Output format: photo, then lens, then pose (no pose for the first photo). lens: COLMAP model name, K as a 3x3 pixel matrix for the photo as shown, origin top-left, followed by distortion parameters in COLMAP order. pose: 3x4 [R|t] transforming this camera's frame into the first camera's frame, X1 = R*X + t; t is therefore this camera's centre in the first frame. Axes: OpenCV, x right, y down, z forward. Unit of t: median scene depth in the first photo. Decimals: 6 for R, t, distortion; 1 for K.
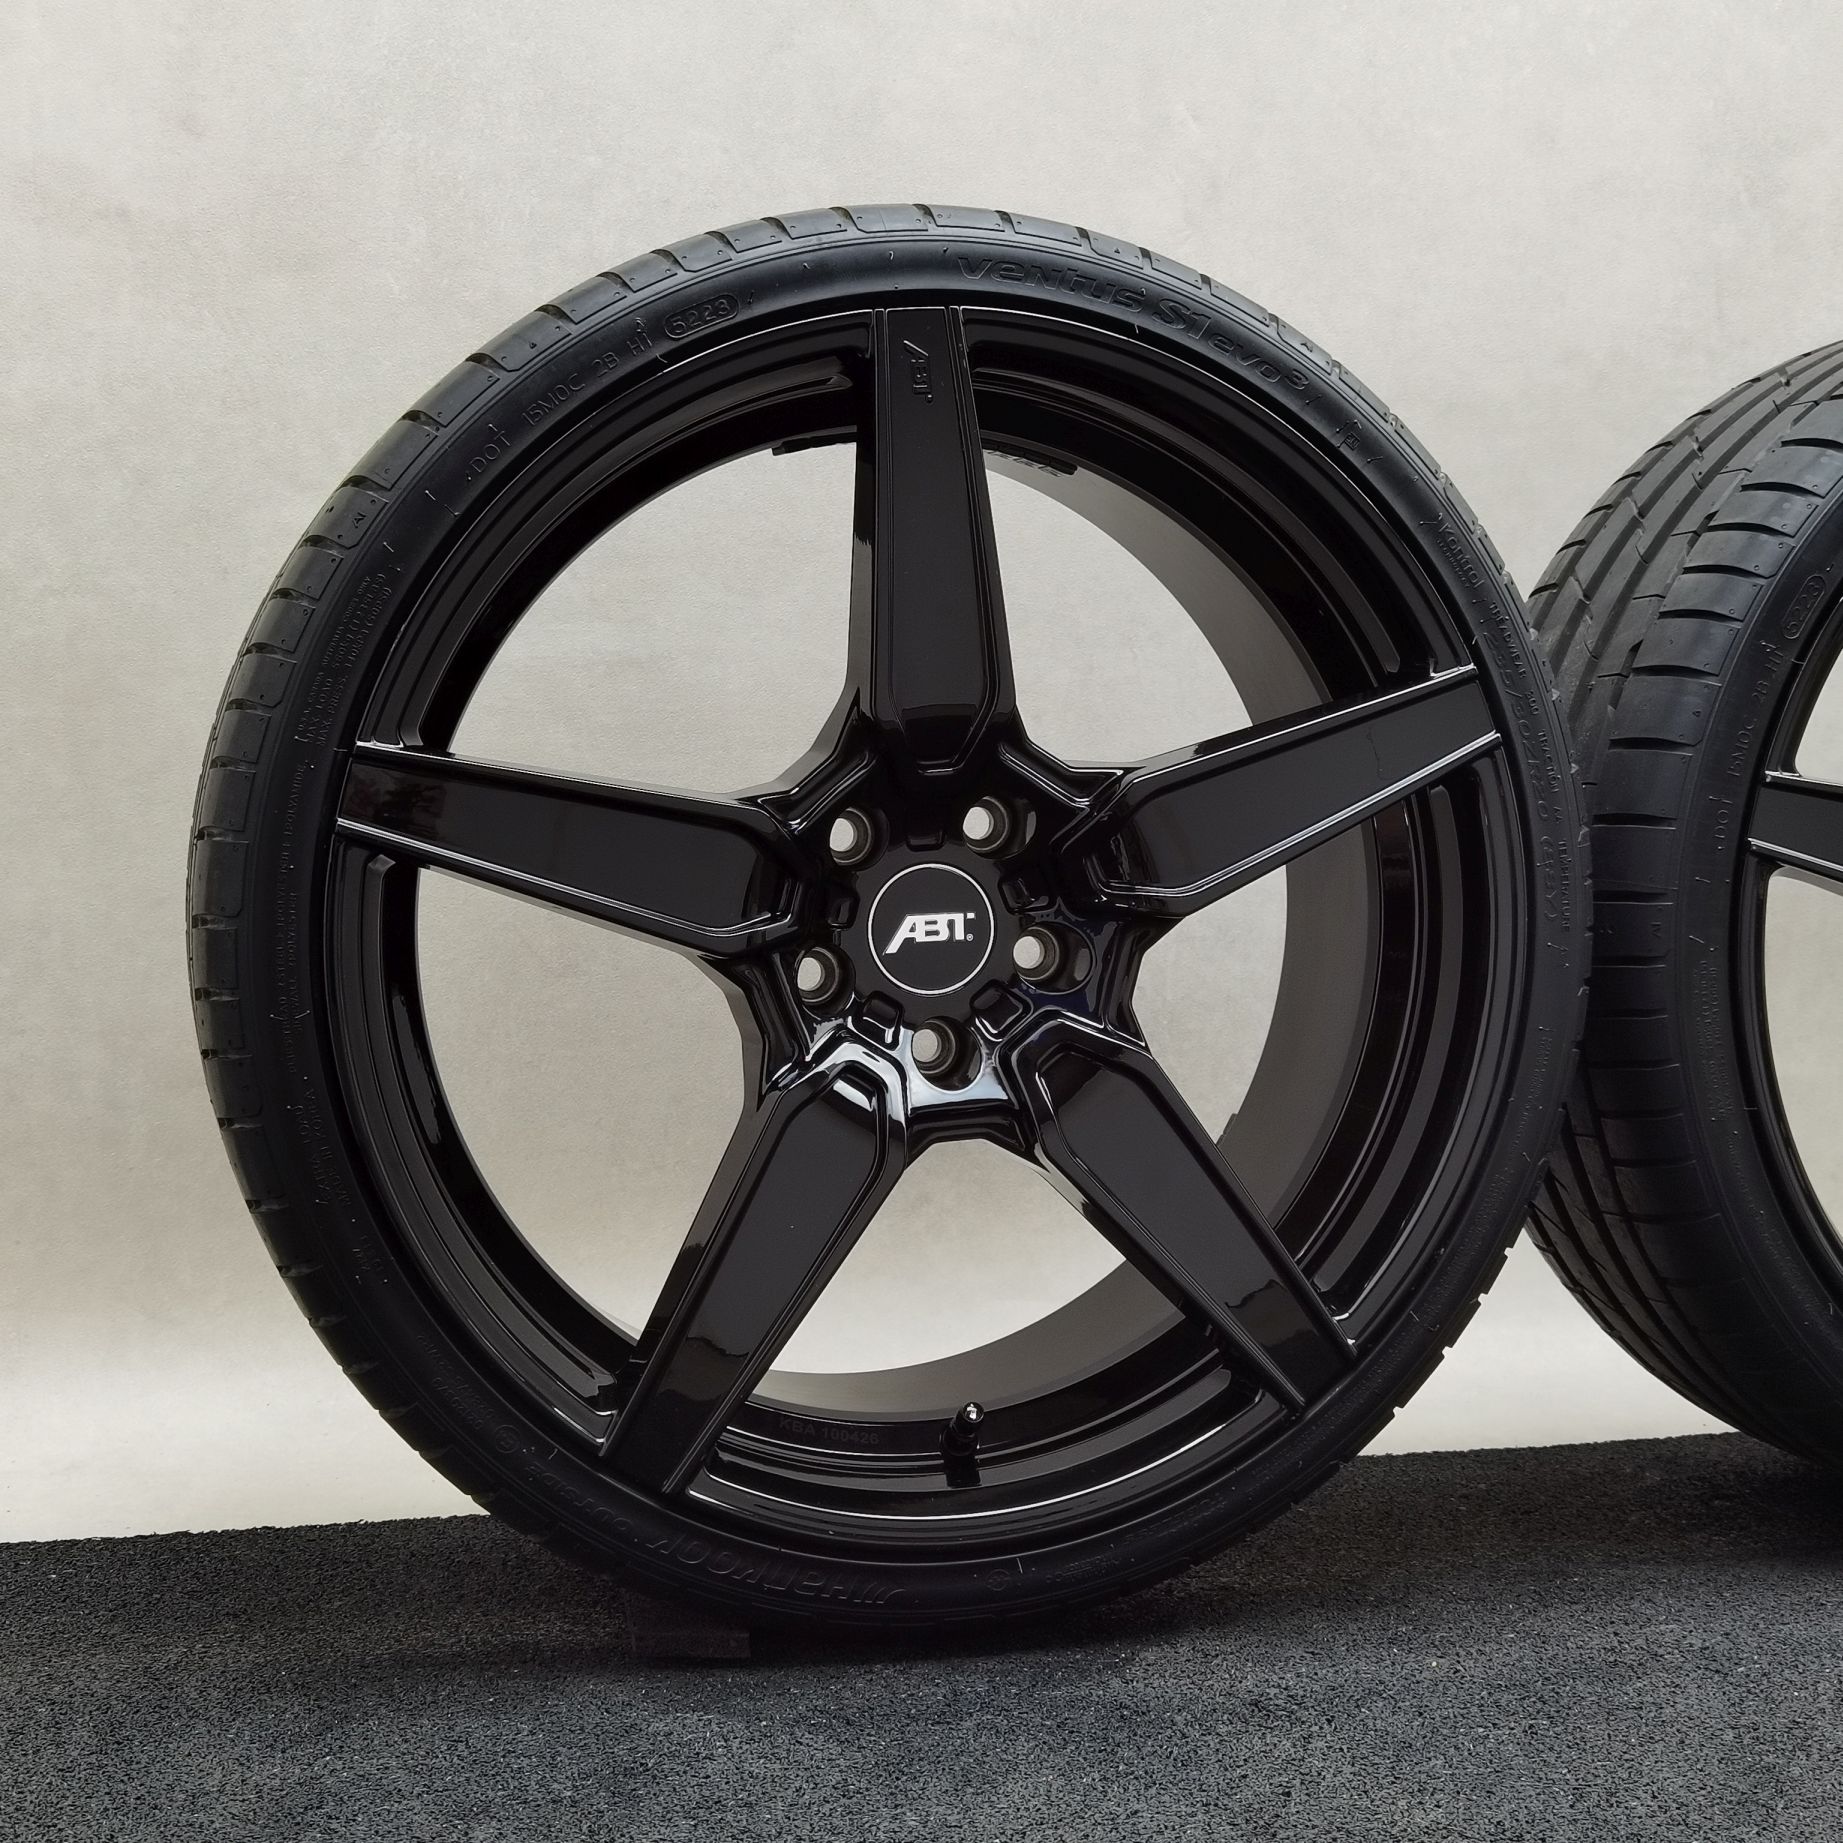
lens RADIAL K [[2881.2, 0, 925.0], [0, 2881.2, 922.7], [0, 0, 1]] dist [0.012732, -0.141262]
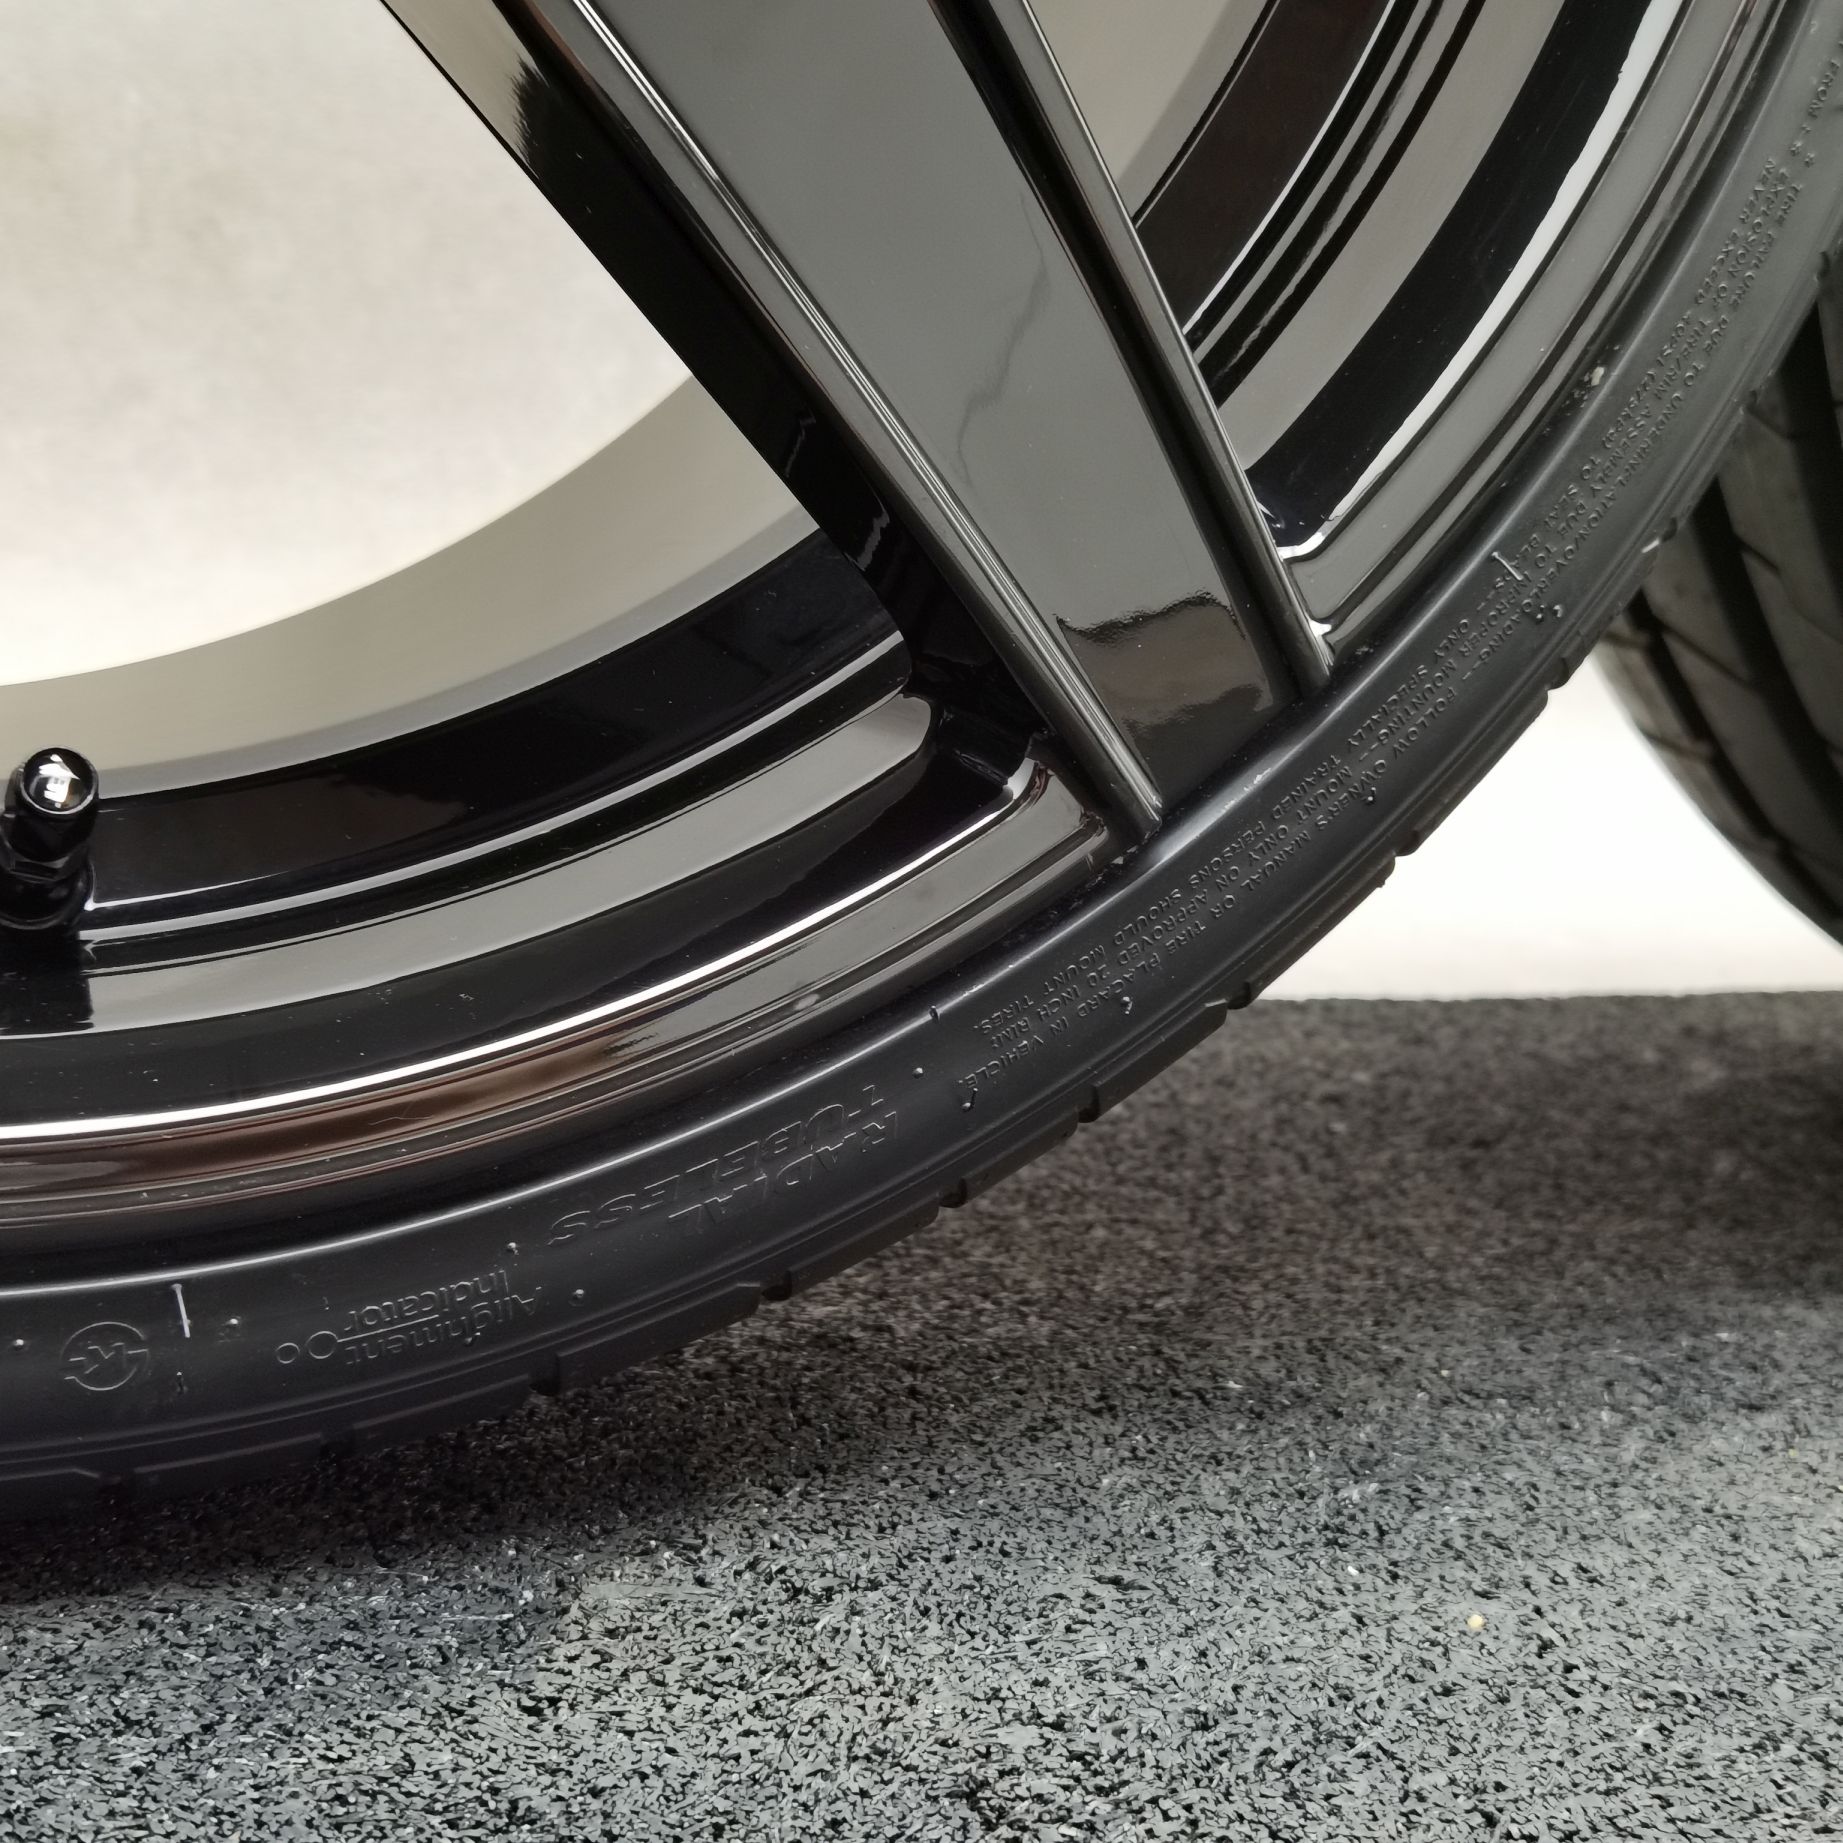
lens RADIAL K [[2949.5, 0, 914.9], [0, 2949.5, 916.5], [0, 0, 1]] dist [0.036029, -0.092249]
pose [[0.978793, 0.051830, 0.198184, 0.043654], [-0.081687, 0.985968, 0.145582, 0.136264], [-0.187858, -0.158683, 0.969293, 0.708981]]
